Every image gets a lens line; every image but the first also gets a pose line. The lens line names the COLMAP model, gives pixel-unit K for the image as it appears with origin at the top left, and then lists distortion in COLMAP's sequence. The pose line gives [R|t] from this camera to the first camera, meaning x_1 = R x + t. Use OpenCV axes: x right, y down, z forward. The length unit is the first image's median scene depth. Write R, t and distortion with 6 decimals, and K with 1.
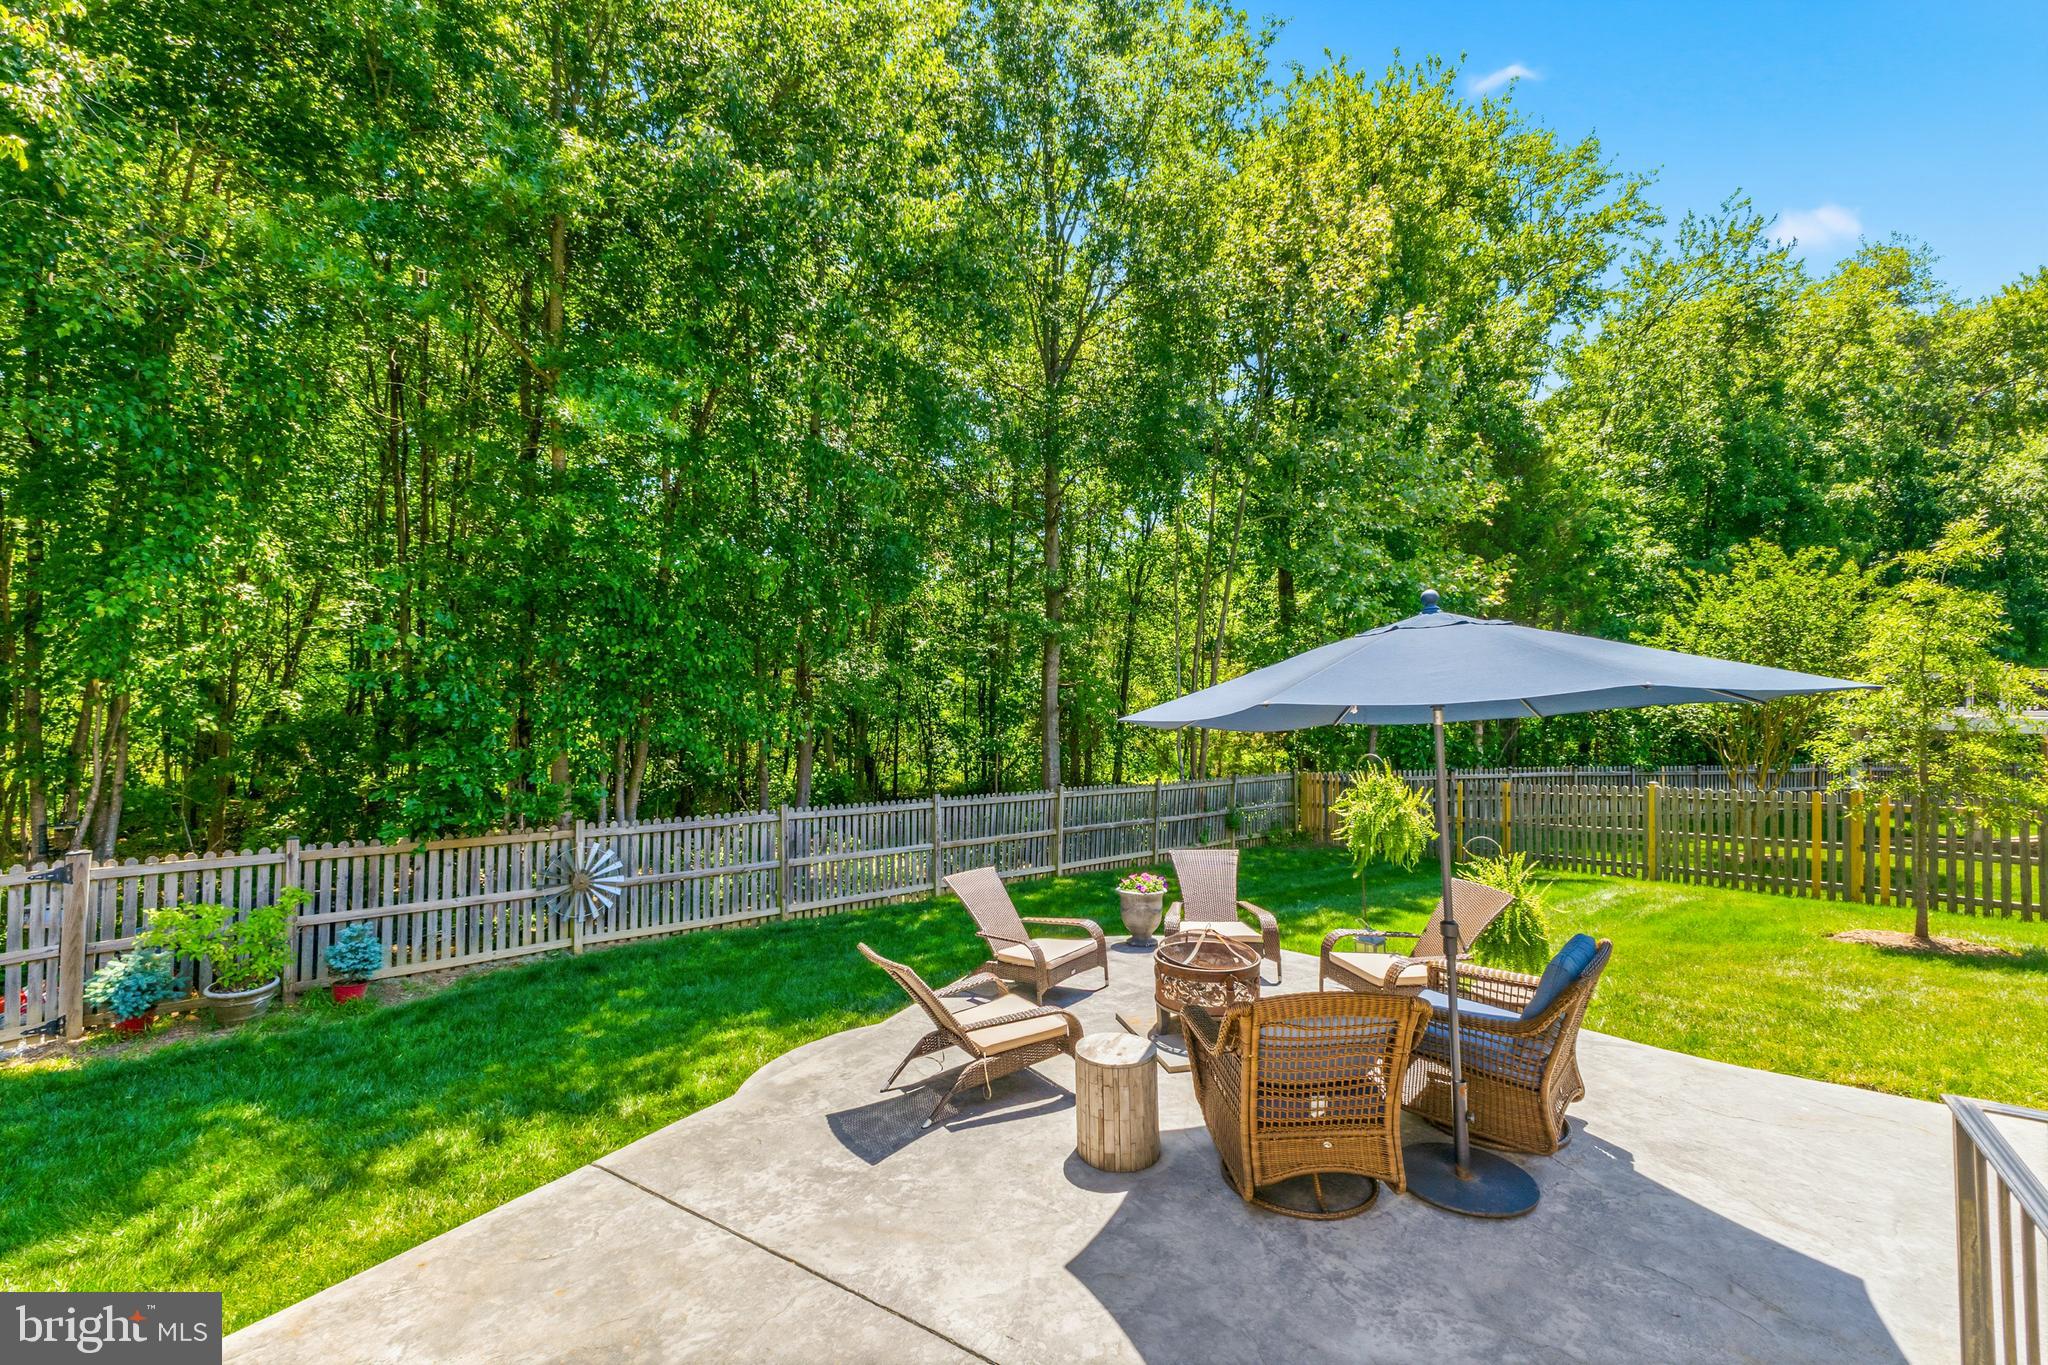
lens RADIAL K [[888.7, 0, 1035.9], [0, 888.7, 668.0], [0, 0, 1]] dist [0.008574, -0.001263]
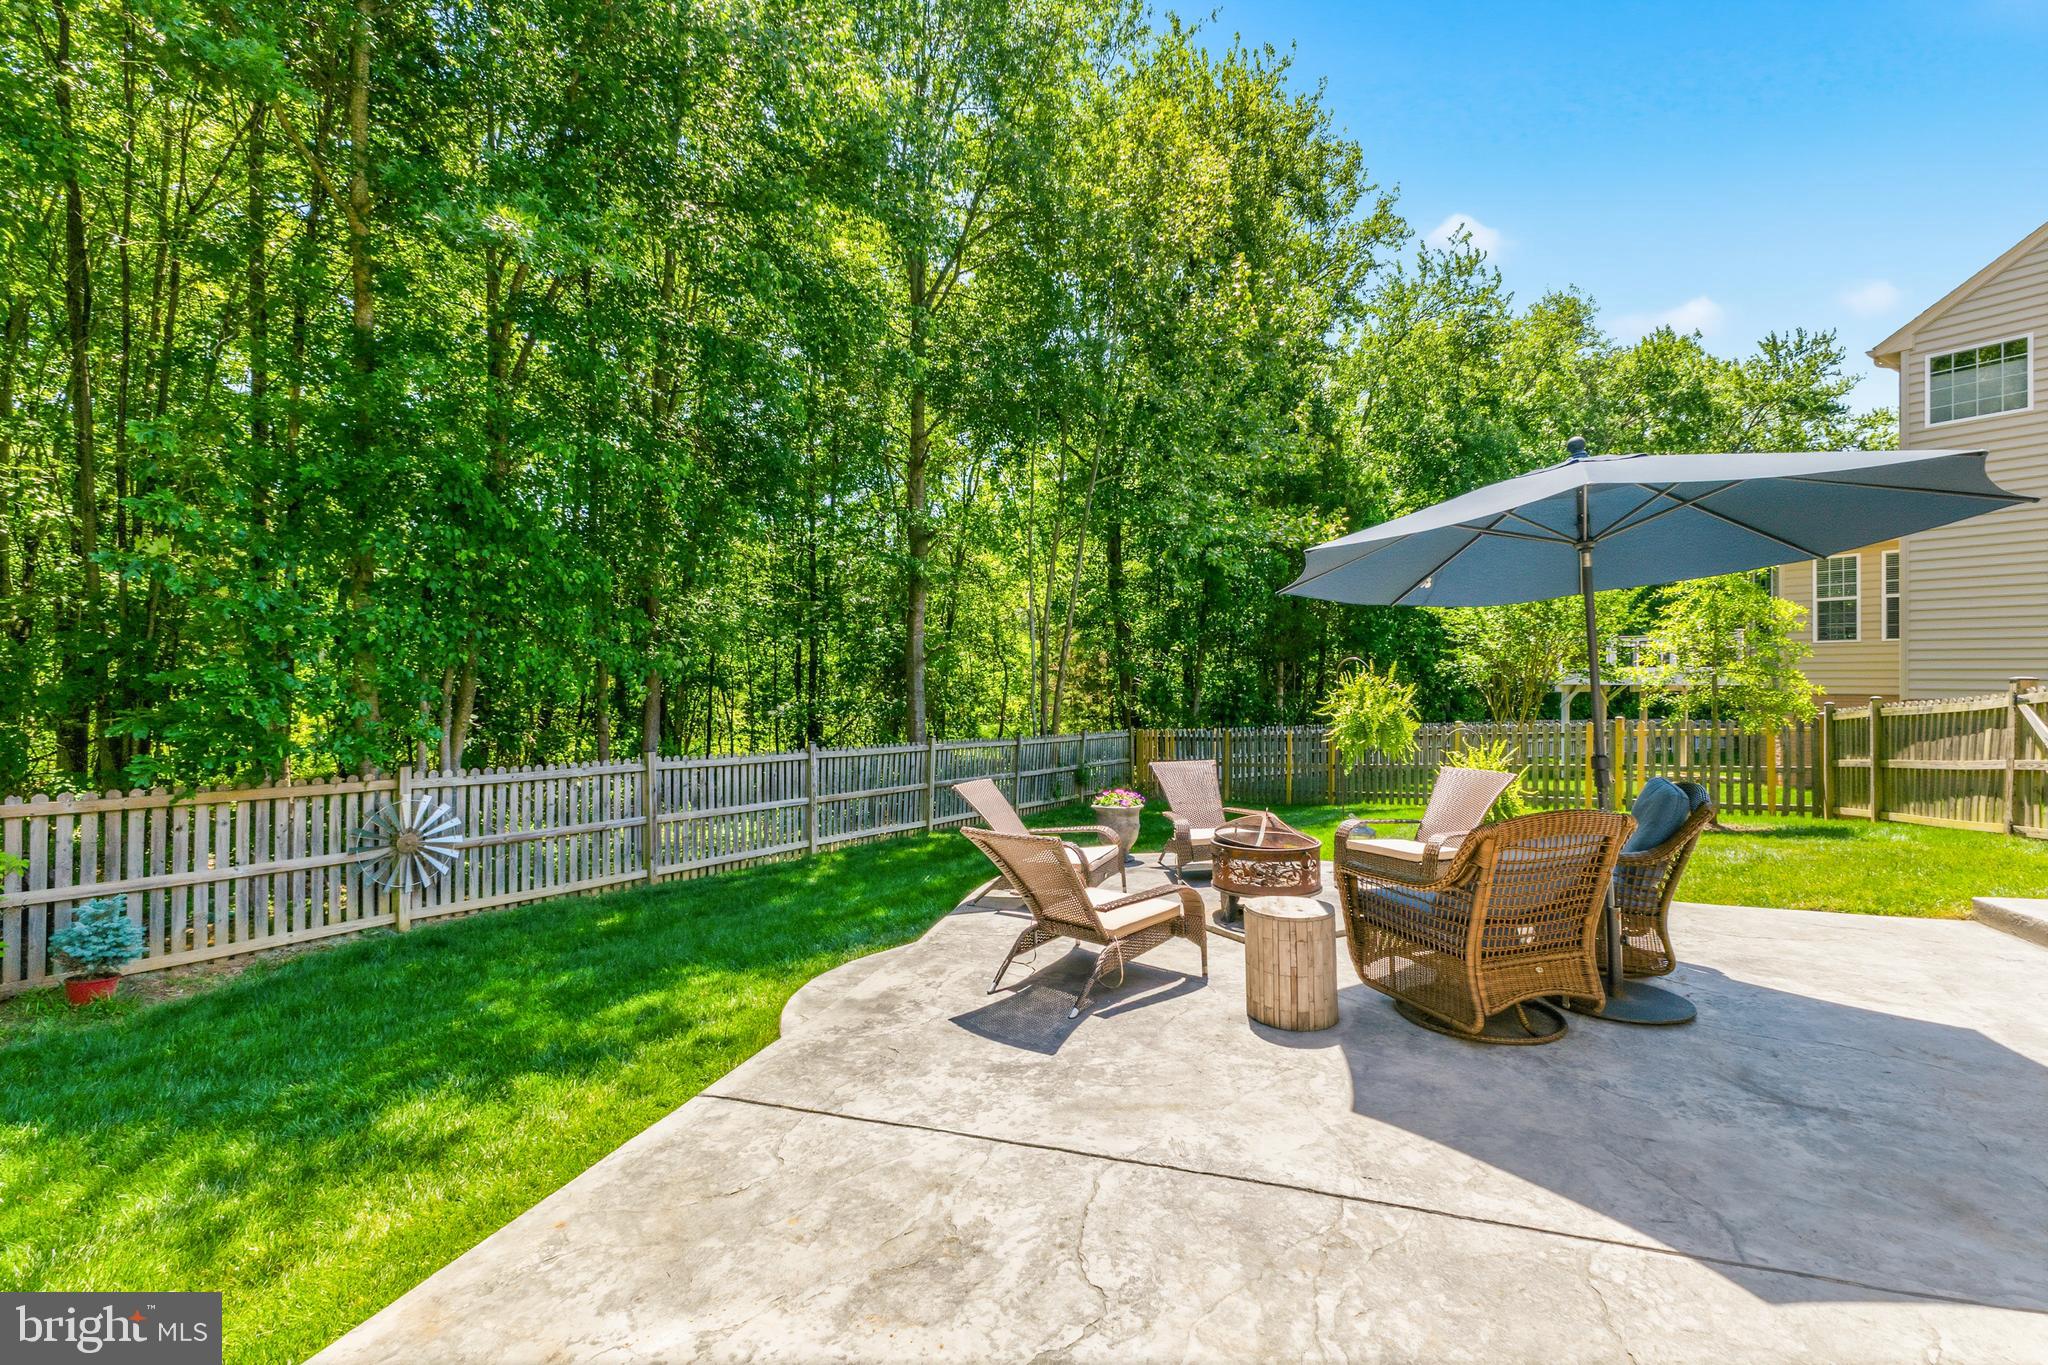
lens RADIAL K [[888.7, 0, 1025.5], [0, 888.7, 686.9], [0, 0, 1]] dist [0.008574, -0.001263]
pose [[0.965334, -0.002902, 0.261002, -0.180073], [-0.004681, 0.999585, 0.028430, 0.072812], [-0.260976, -0.028666, 0.964920, 0.075141]]
